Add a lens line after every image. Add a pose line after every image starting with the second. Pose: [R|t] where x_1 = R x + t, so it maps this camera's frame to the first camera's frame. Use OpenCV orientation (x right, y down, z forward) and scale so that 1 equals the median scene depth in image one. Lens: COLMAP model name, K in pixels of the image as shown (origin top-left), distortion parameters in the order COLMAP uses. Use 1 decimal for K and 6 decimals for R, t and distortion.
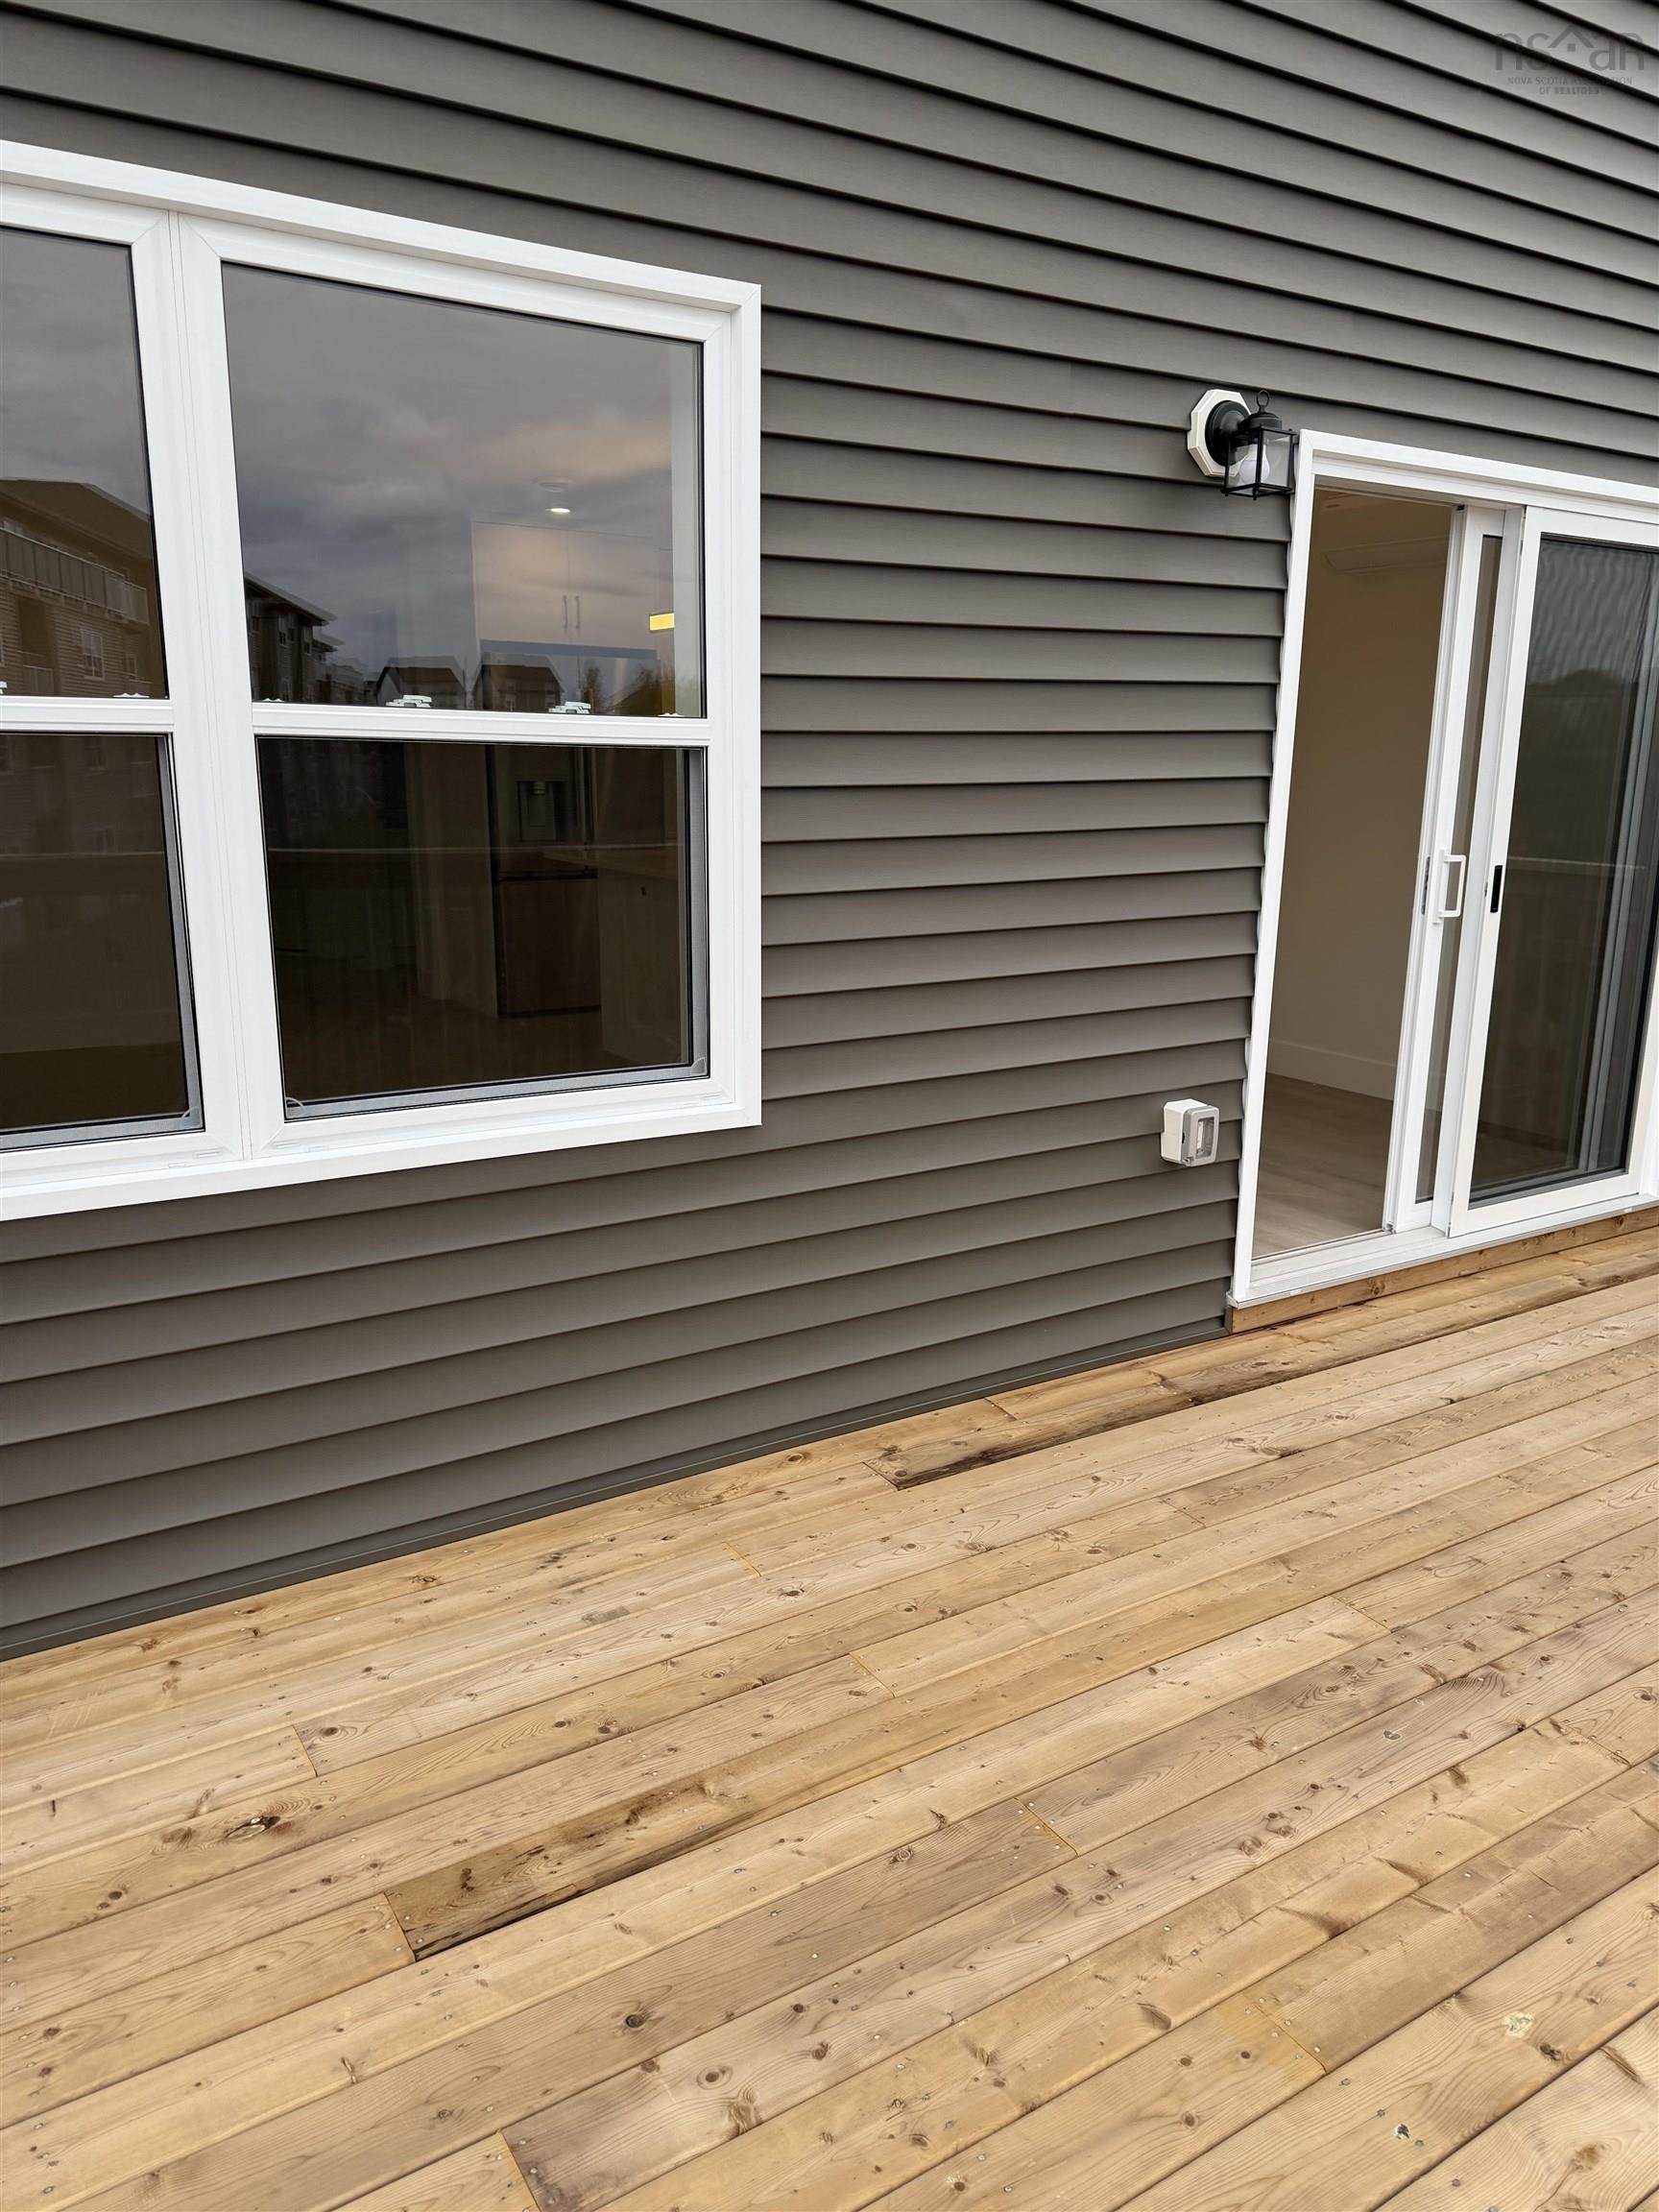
lens RADIAL K [[1557.8, 0, 815.9], [0, 1557.8, 1151.2], [0, 0, 1]] dist [0.020533, -0.006848]
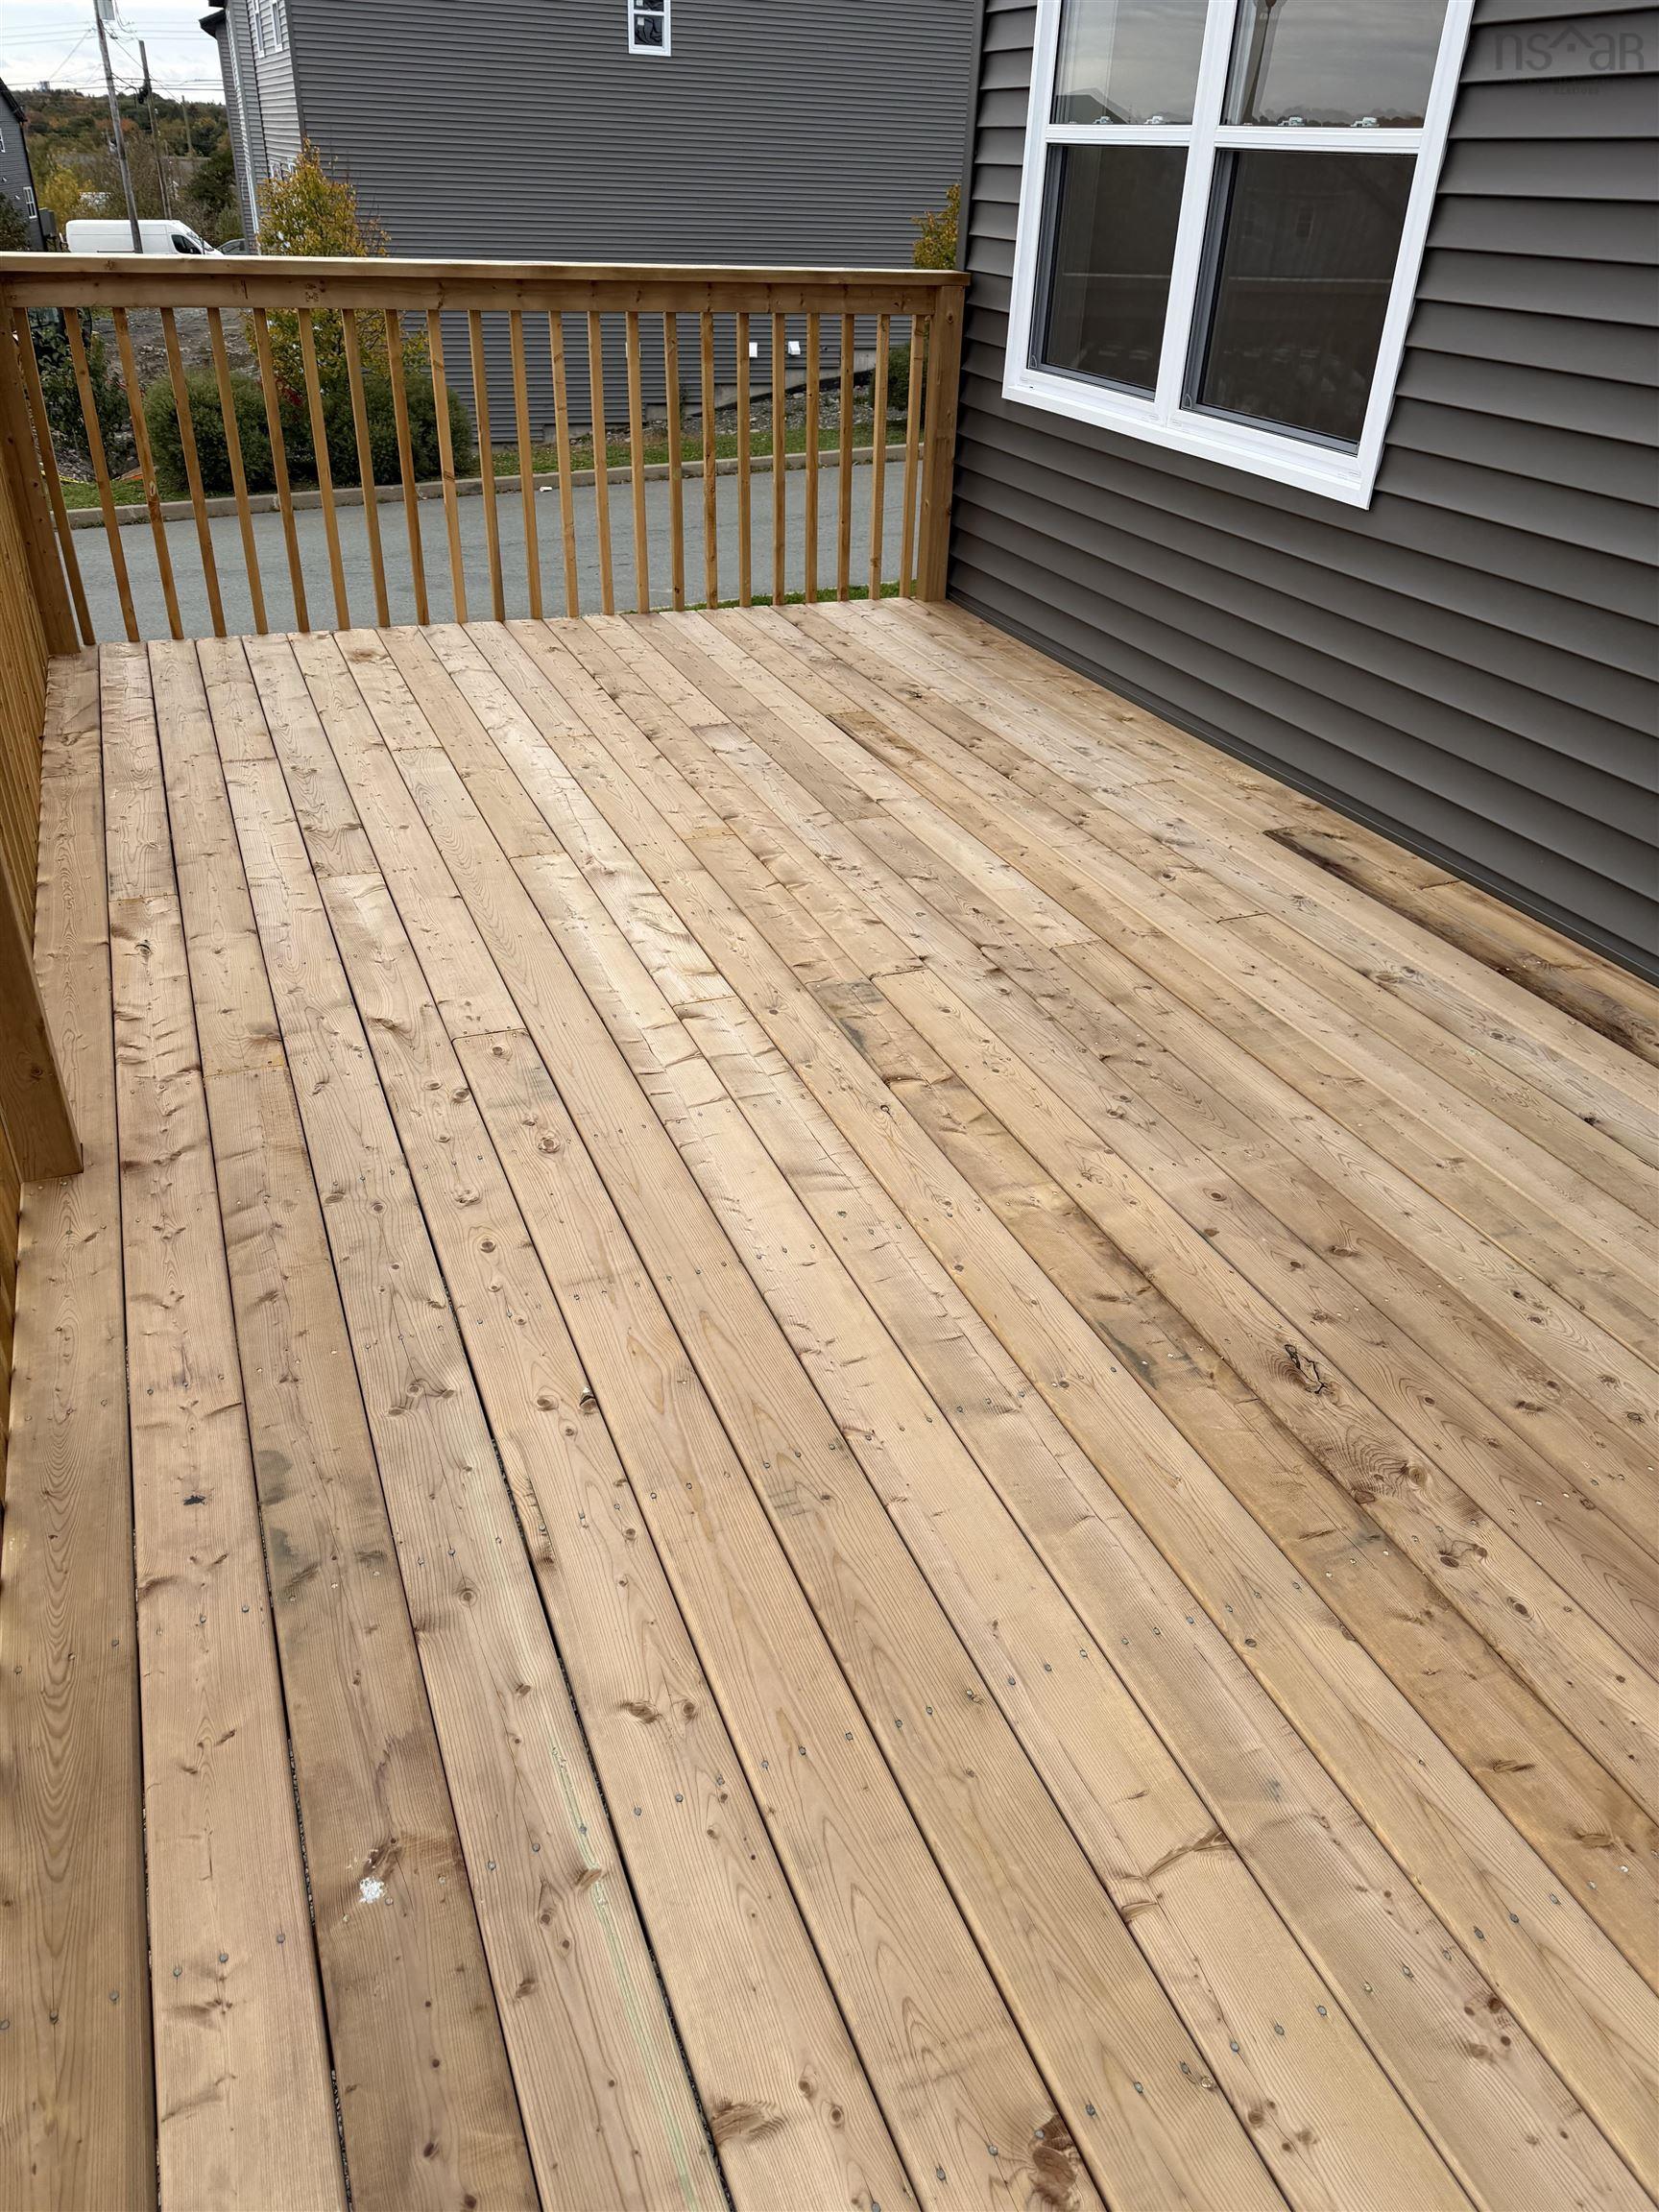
lens RADIAL K [[1557.8, 0, 822.6], [0, 1557.8, 1114.9], [0, 0, 1]] dist [0.020533, -0.006848]
pose [[-0.176486, 0.499490, -0.848153, 1.405125], [-0.286241, 0.798394, 0.529748, -0.178191], [0.941764, 0.336269, 0.002070, 0.806640]]
